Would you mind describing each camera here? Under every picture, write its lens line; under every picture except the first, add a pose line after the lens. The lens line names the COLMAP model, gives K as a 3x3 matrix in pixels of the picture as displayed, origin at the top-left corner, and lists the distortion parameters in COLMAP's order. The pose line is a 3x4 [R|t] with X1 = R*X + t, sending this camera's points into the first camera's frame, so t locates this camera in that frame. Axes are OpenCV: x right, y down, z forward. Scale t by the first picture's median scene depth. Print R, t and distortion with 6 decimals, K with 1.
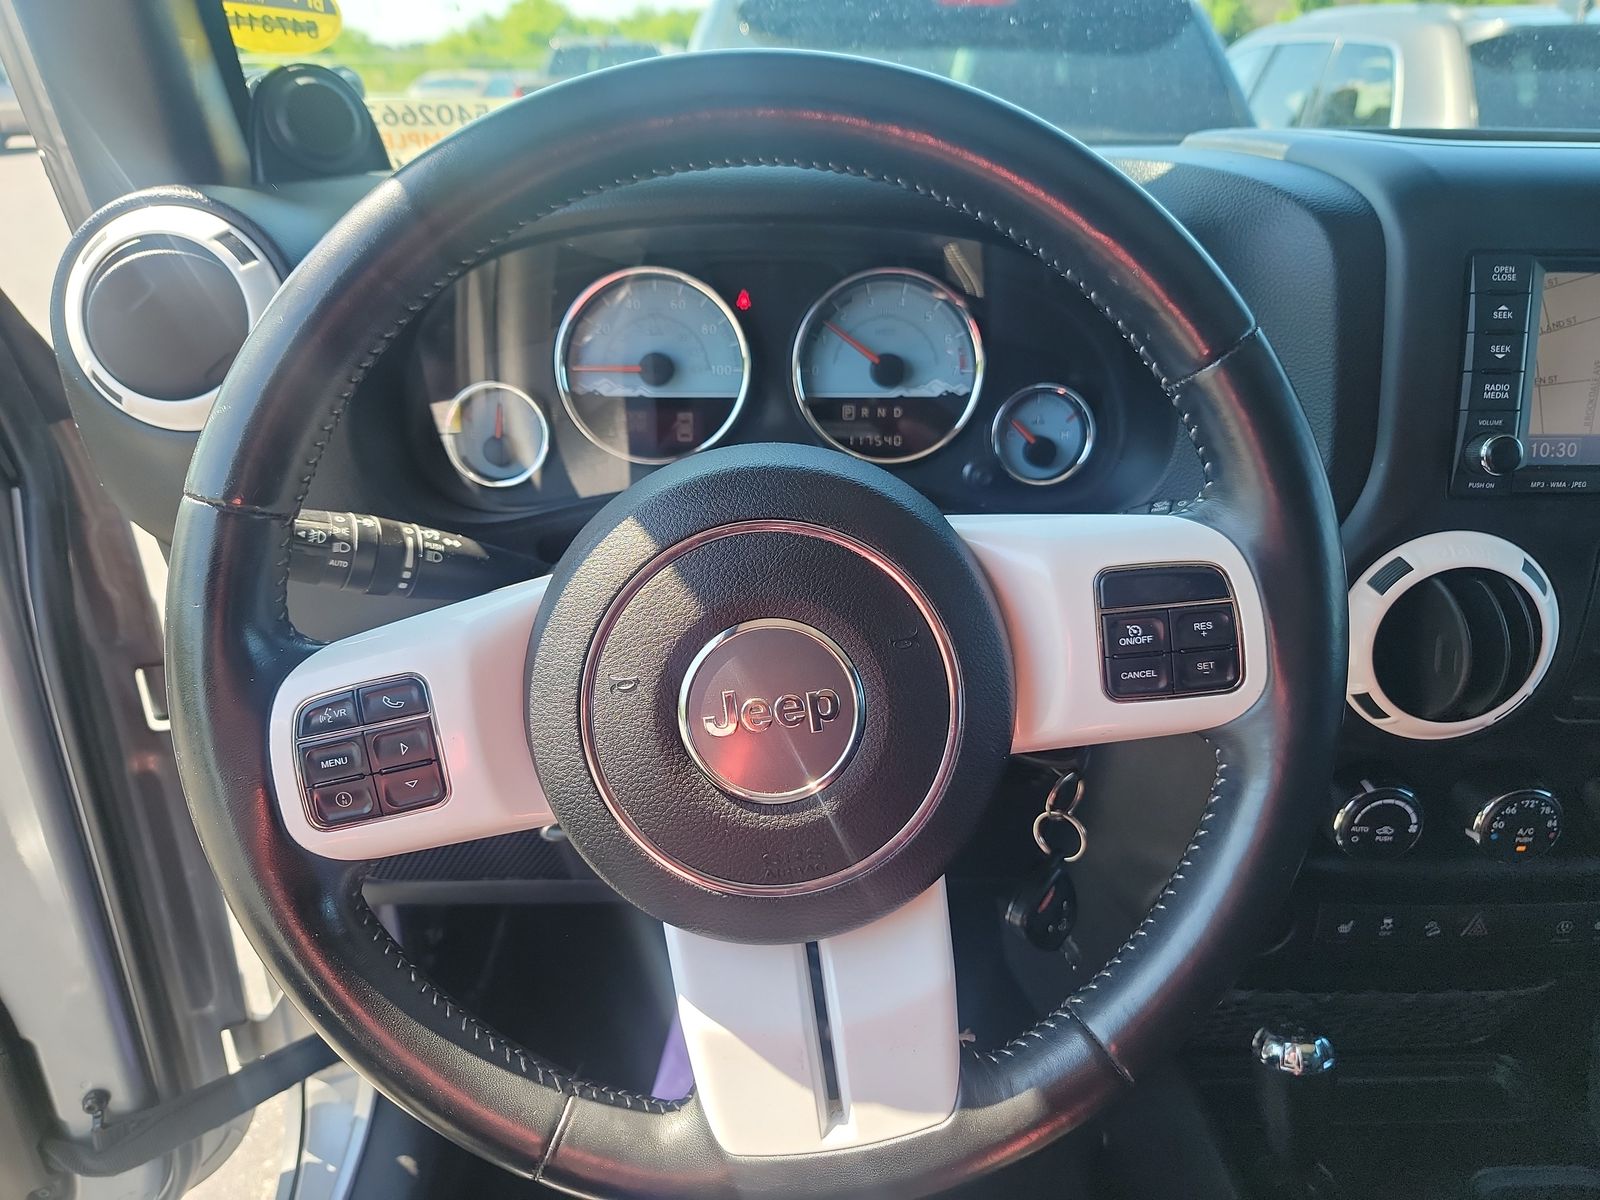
lens RADIAL K [[1123.2, 0, 800.7], [0, 1123.2, 598.1], [0, 0, 1]] dist [-0.004009, -0.004291]
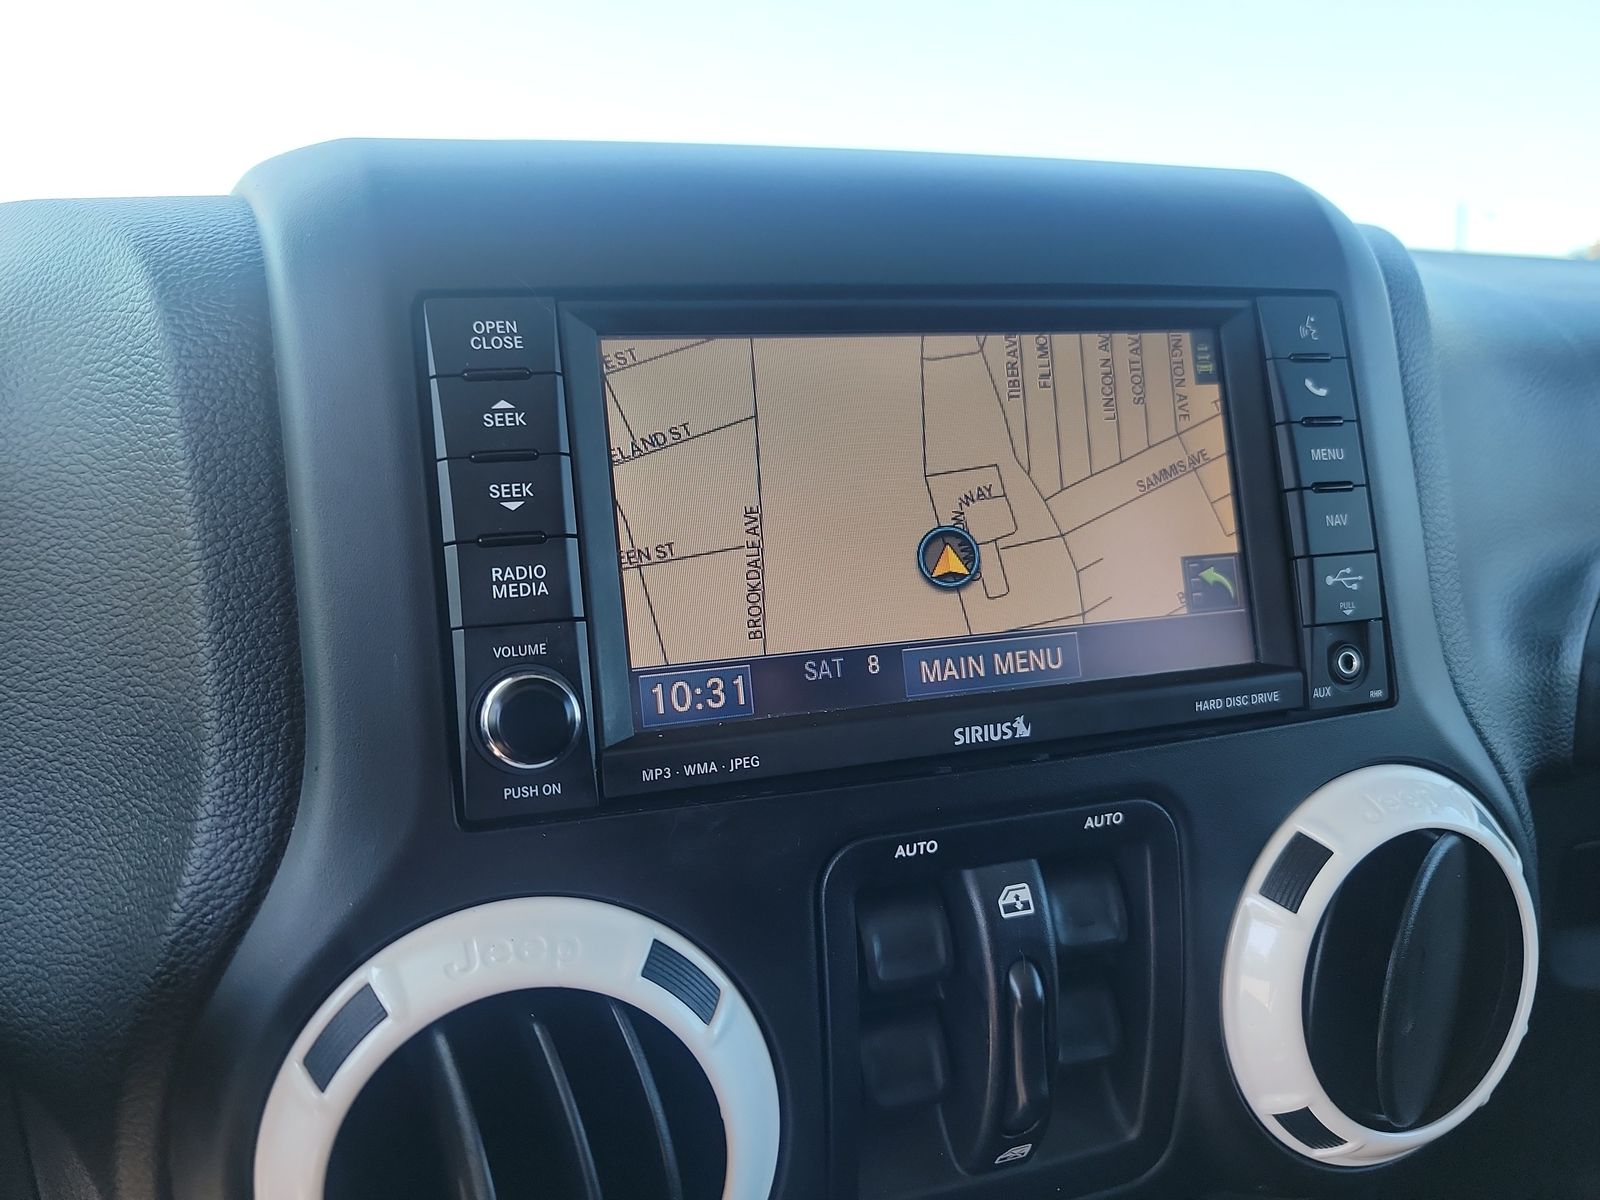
lens RADIAL K [[1123.2, 0, 800.0], [0, 1123.2, 601.3], [0, 0, 1]] dist [-0.004009, -0.004291]
pose [[0.955139, -0.076136, 0.286203, 0.590388], [0.141809, 0.965976, -0.216287, -0.062374], [-0.259998, 0.247170, 0.933439, 0.543533]]
